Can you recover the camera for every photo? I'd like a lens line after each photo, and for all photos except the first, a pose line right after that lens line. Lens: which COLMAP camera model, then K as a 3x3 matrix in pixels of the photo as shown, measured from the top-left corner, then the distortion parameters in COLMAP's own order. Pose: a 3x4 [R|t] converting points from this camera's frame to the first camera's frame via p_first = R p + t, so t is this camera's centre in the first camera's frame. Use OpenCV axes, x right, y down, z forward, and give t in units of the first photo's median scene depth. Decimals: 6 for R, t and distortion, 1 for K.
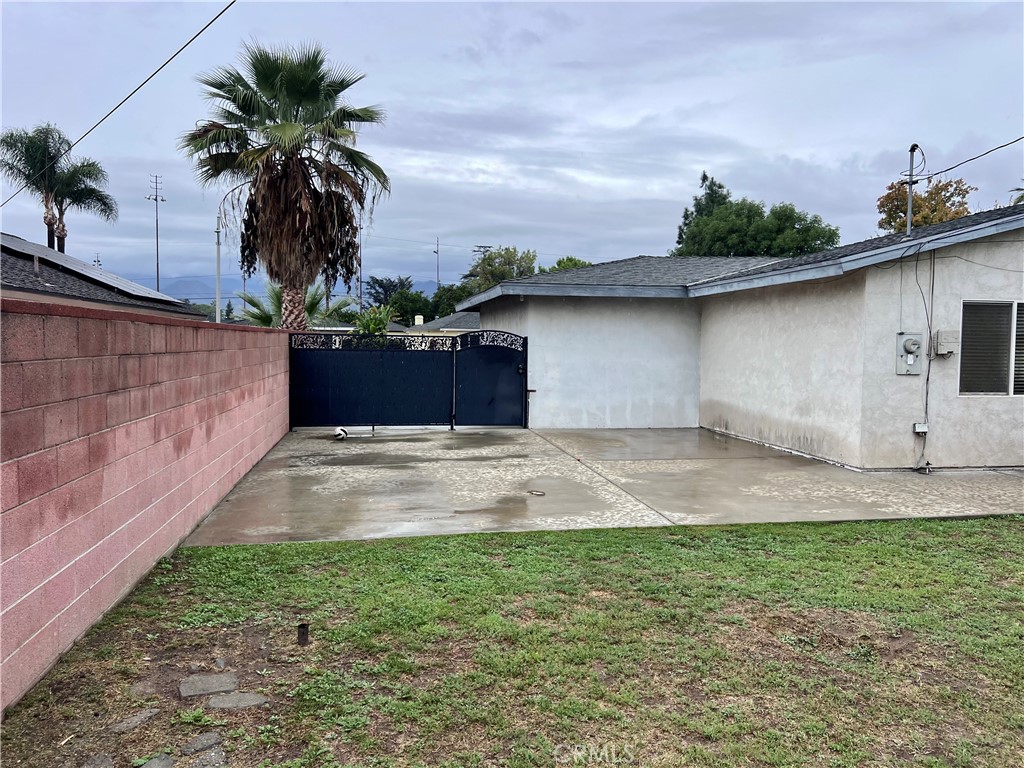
lens RADIAL K [[766.4, 0, 515.1], [0, 766.4, 385.6], [0, 0, 1]] dist [0.045890, -0.021759]
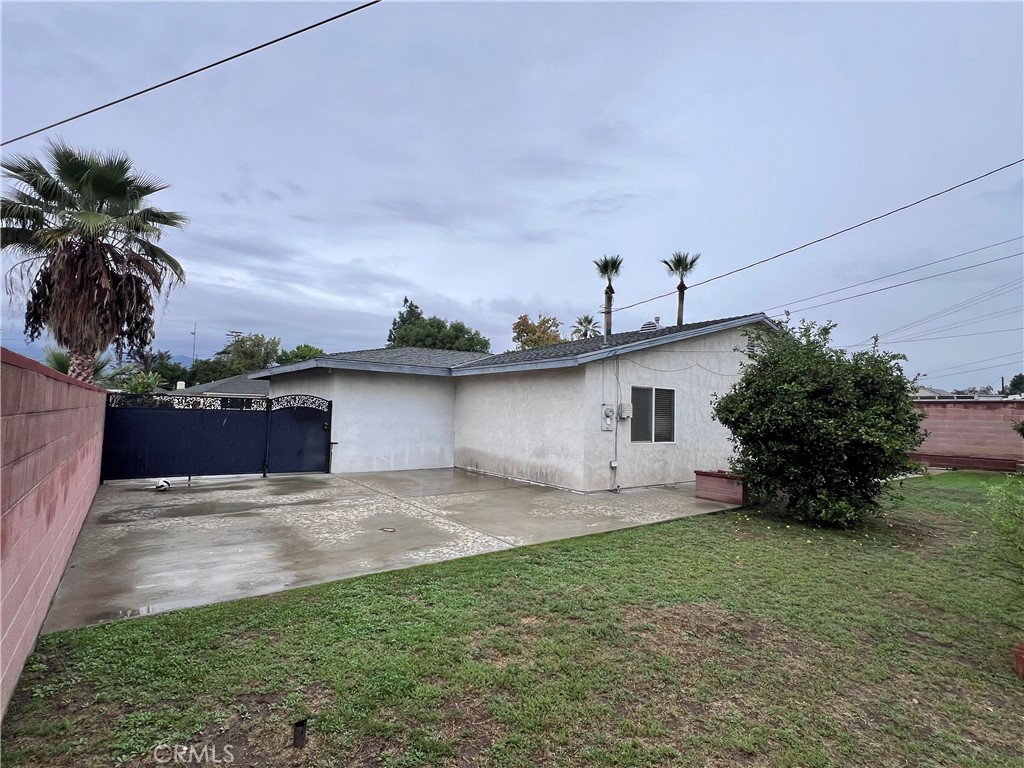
lens RADIAL K [[511.2, 0, 508.5], [0, 511.2, 381.5], [0, 0, 1]] dist [-0.001891, 0.002511]
pose [[0.895446, 0.039564, 0.443408, -0.121985], [0.007788, 0.994498, -0.104465, -0.005180], [-0.445101, 0.096996, 0.890212, 0.122093]]
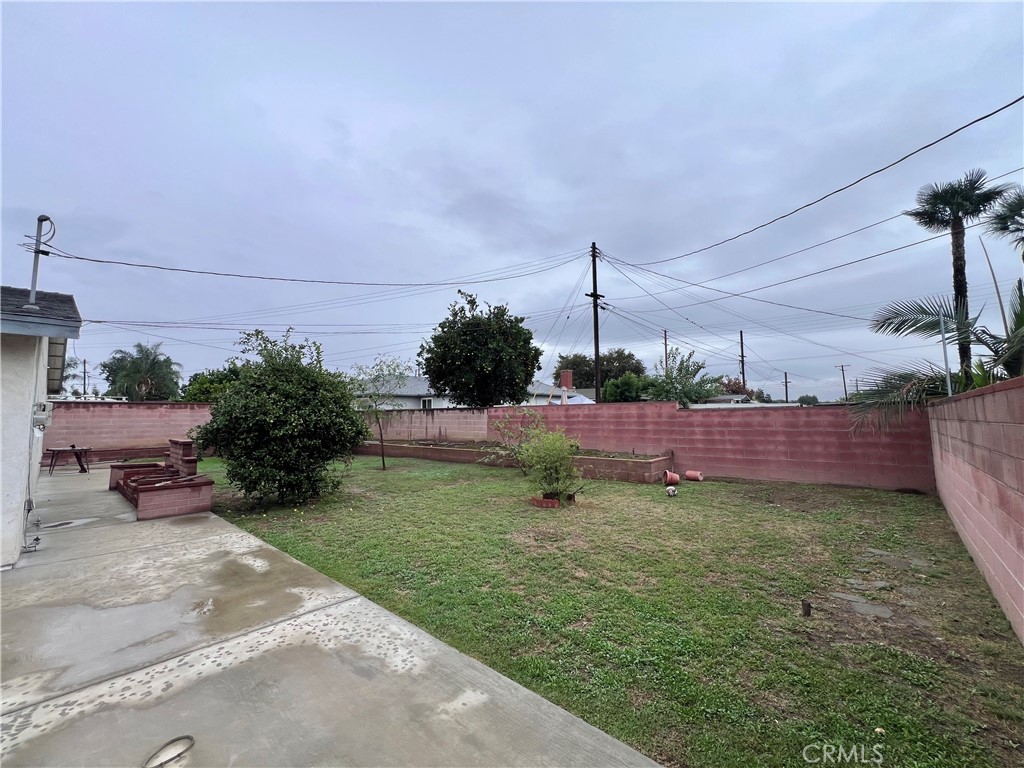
lens RADIAL K [[411.1, 0, 513.6], [0, 411.1, 379.8], [0, 0, 1]] dist [-0.000929, -0.000054]
pose [[-0.629976, 0.063182, 0.774040, -0.218990], [0.044777, 0.997982, -0.045018, -0.046404], [-0.775323, 0.006299, -0.631534, 0.713884]]
